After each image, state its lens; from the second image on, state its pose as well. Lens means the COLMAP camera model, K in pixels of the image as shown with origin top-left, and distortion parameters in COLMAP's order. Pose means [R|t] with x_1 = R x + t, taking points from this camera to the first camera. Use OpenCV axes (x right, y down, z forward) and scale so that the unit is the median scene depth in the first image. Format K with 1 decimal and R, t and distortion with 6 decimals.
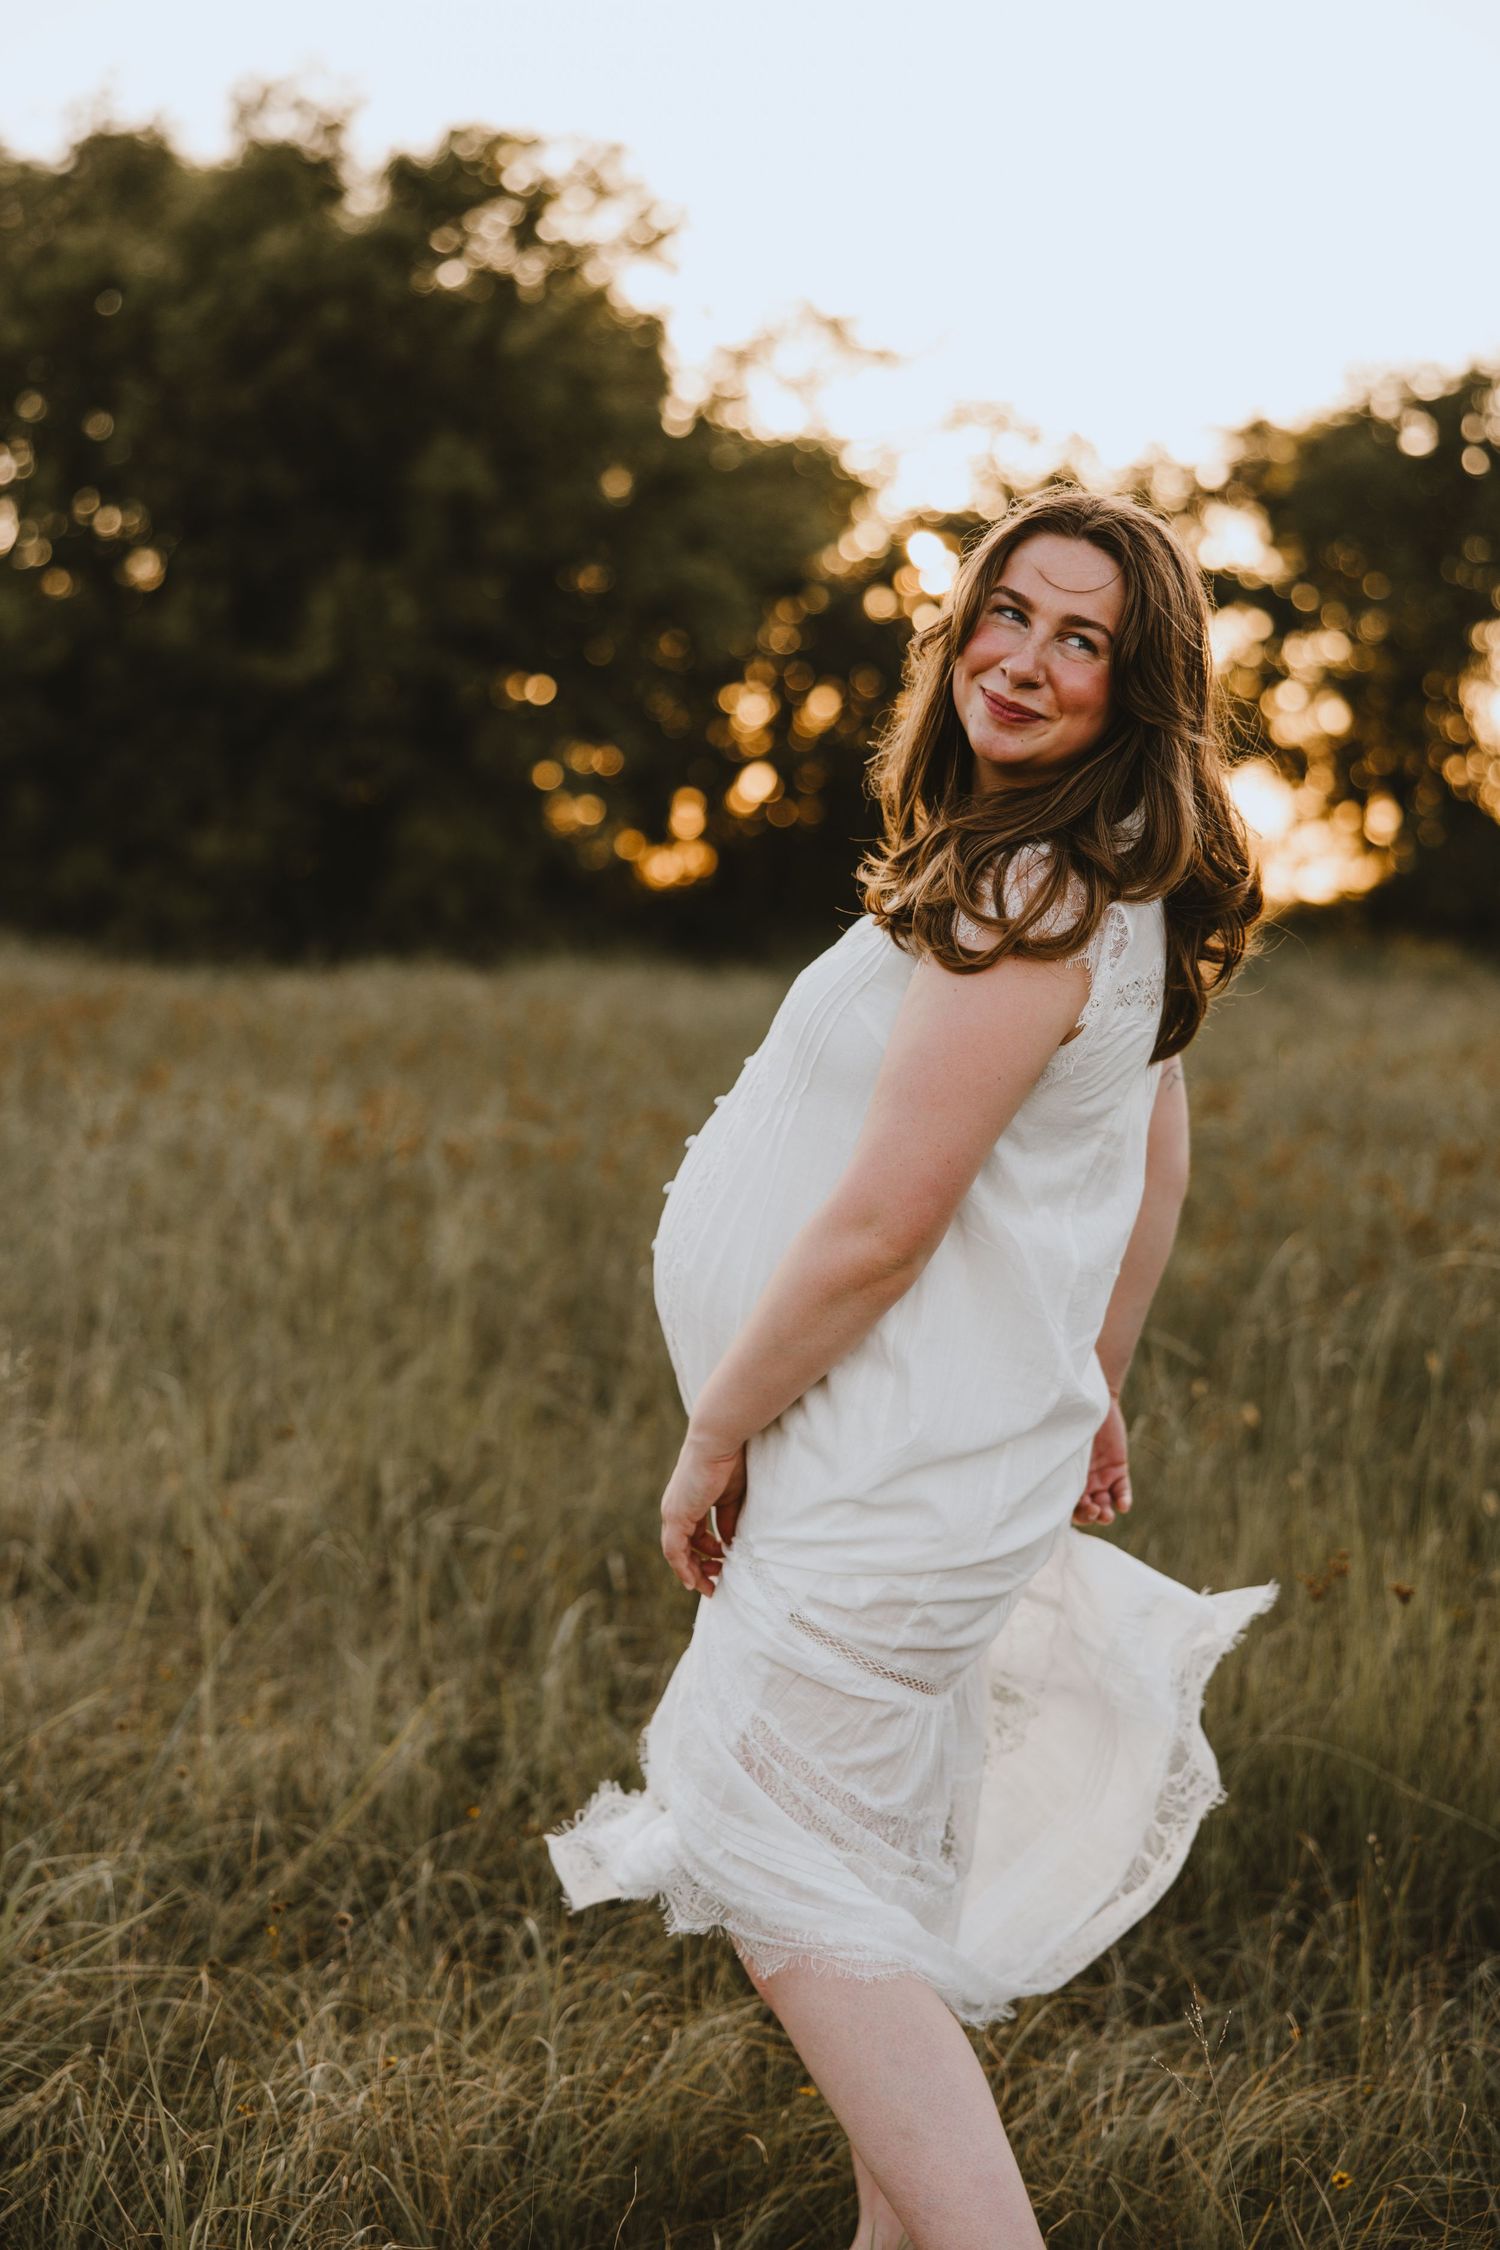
lens RADIAL K [[3448.8, 0, 750.0], [0, 3448.8, 1125.0], [0, 0, 1]] dist [0.029085, 0.005423]
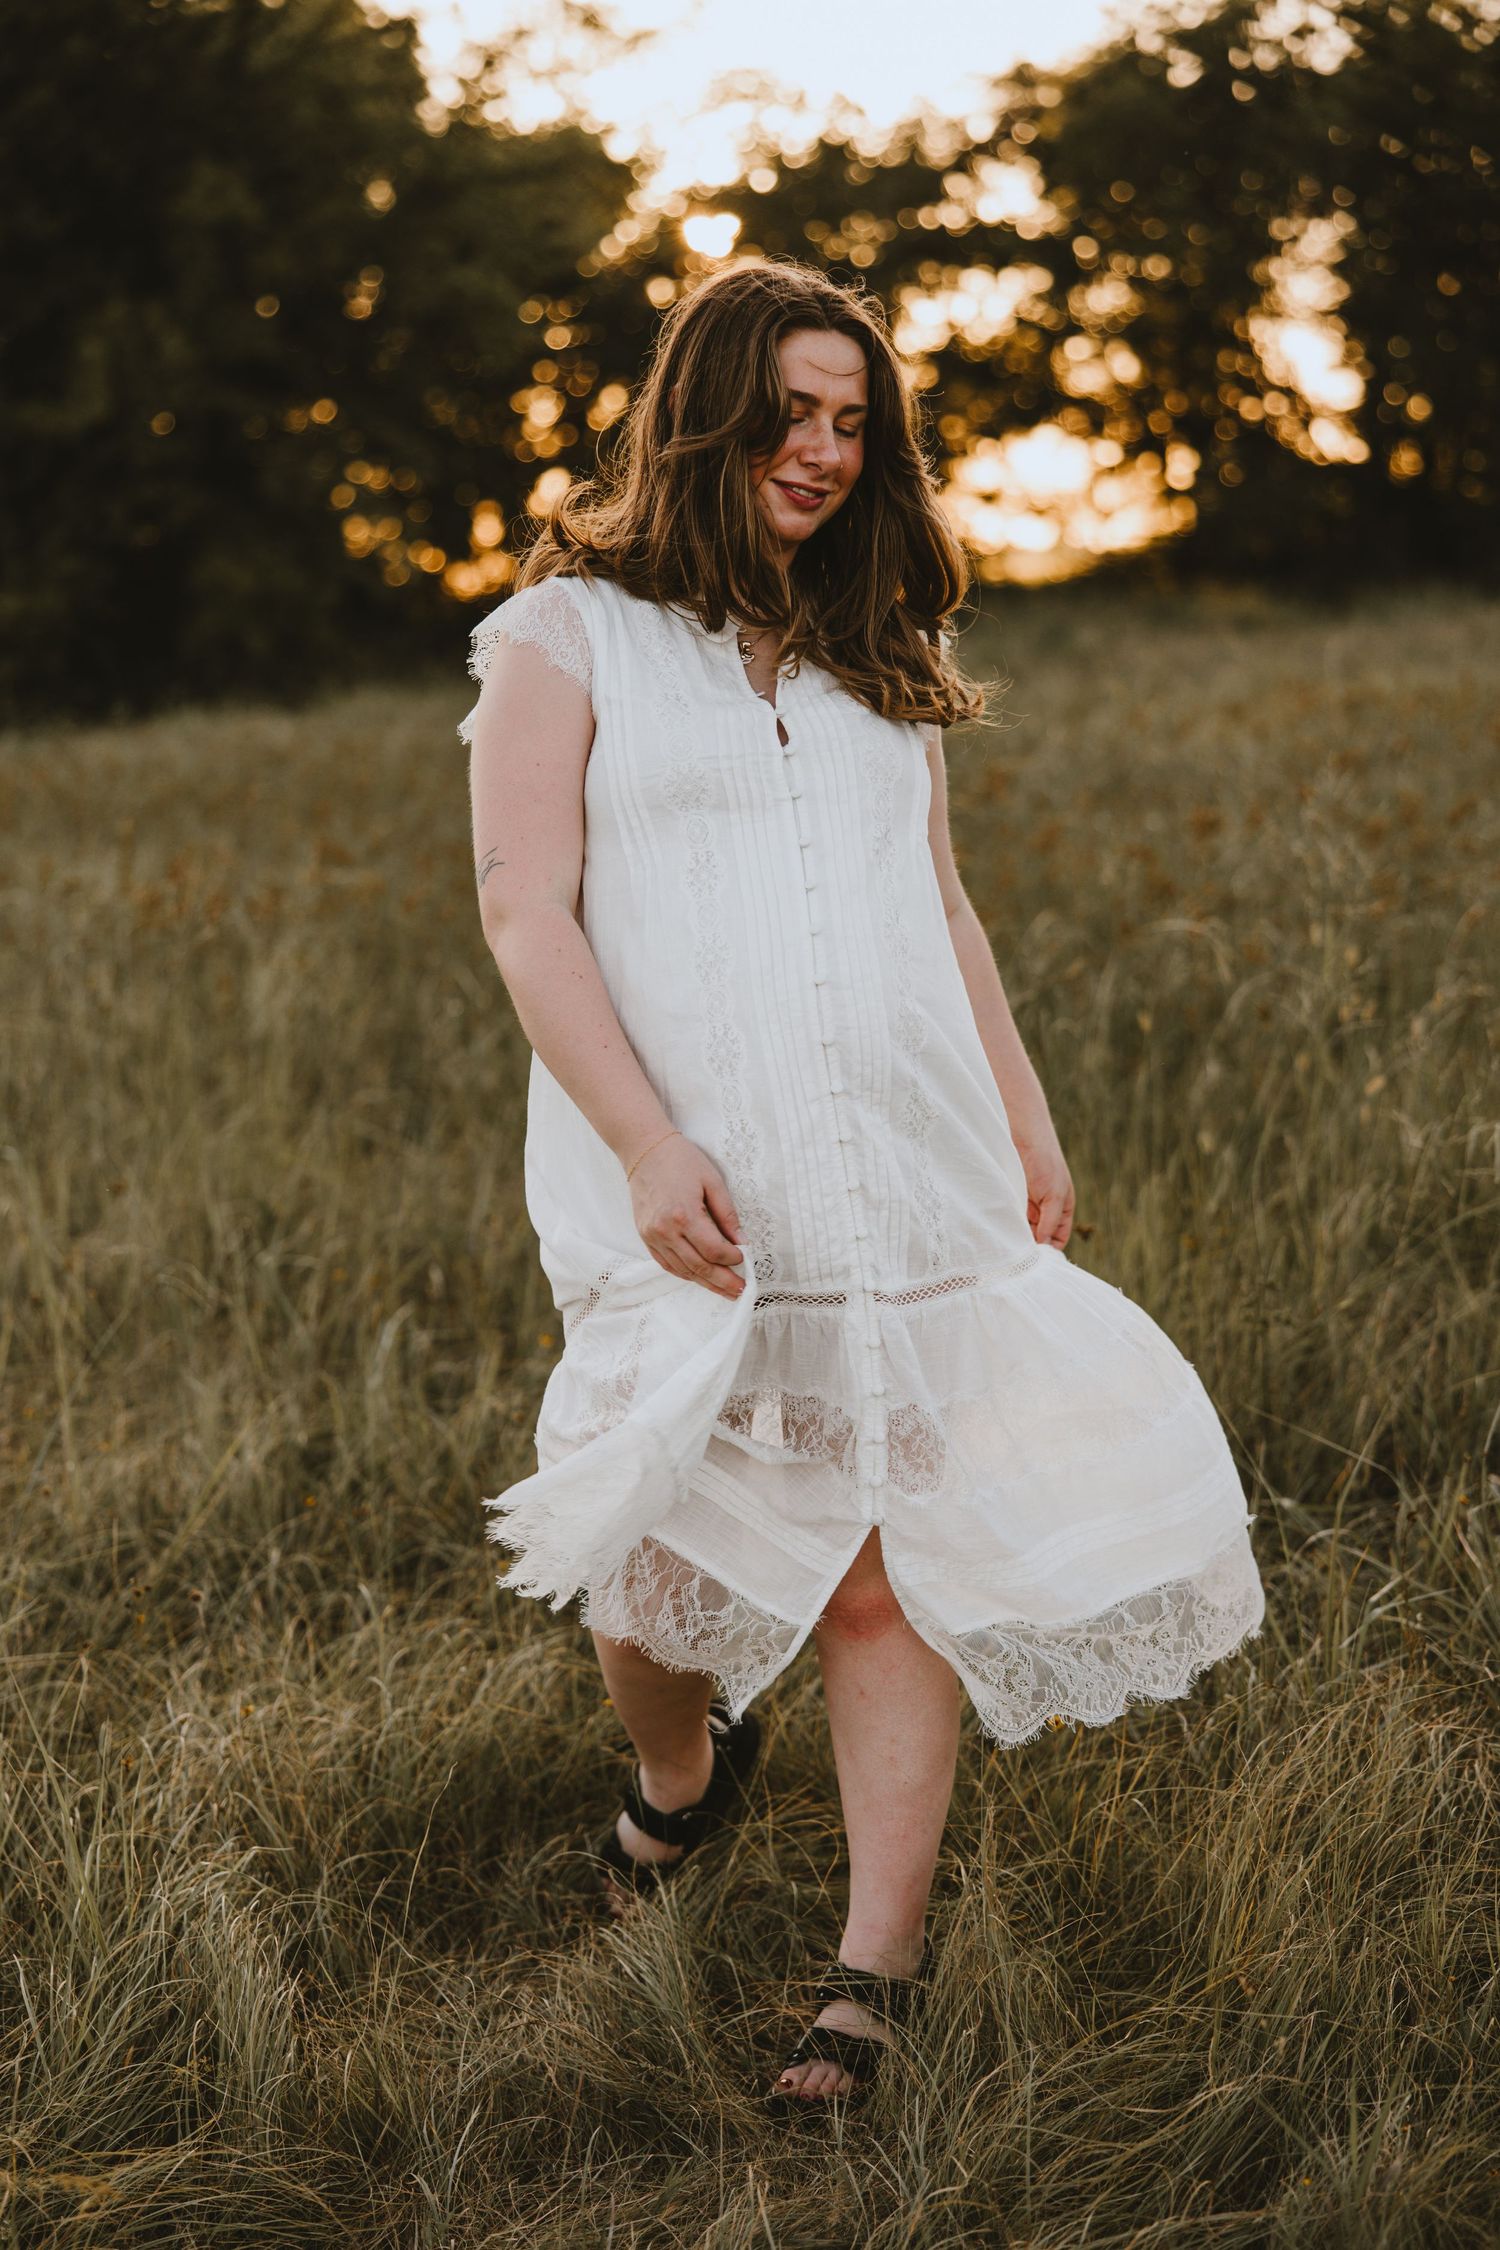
lens RADIAL K [[3470.4, 0, 750.0], [0, 3470.4, 1125.0], [0, 0, 1]] dist [0.025546, 0.022662]
pose [[0.994324, -0.099801, 0.036866, 0.030111], [0.096174, 0.991316, 0.089680, -0.011661], [-0.045496, -0.085625, 0.995288, -0.119722]]
